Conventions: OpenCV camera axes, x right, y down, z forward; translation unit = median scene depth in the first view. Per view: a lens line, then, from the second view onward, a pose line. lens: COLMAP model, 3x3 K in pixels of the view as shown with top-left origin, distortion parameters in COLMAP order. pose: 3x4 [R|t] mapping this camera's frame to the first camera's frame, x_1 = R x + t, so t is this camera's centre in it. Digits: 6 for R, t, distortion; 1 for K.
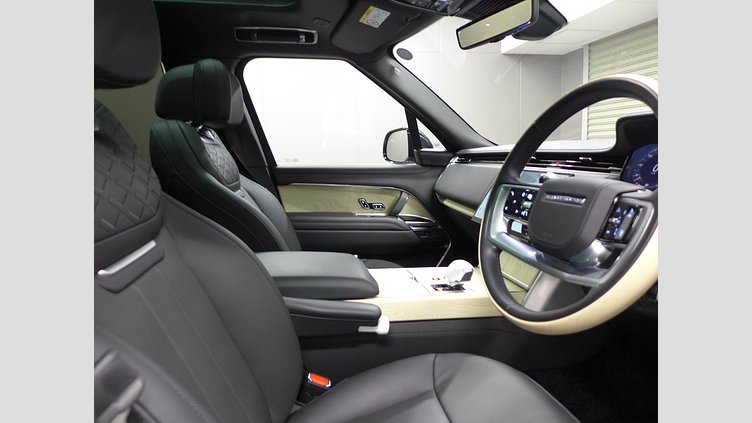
lens RADIAL K [[405.5, 0, 376.0], [0, 405.5, 211.5], [0, 0, 1]] dist [-0.031284, -0.000100]
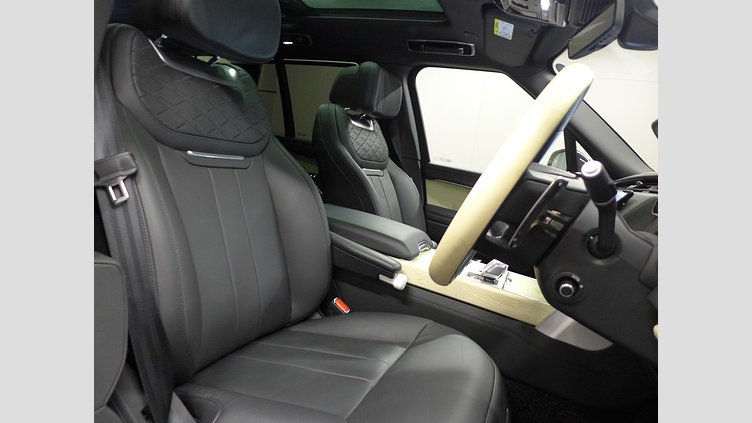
lens RADIAL K [[405.5, 0, 376.0], [0, 405.5, 211.5], [0, 0, 1]] dist [-0.031284, -0.000100]
pose [[0.823330, 0.223671, -0.521631, 0.311935], [-0.252274, 0.967512, 0.016678, 0.049458], [0.508415, 0.117862, 0.853008, -0.033946]]
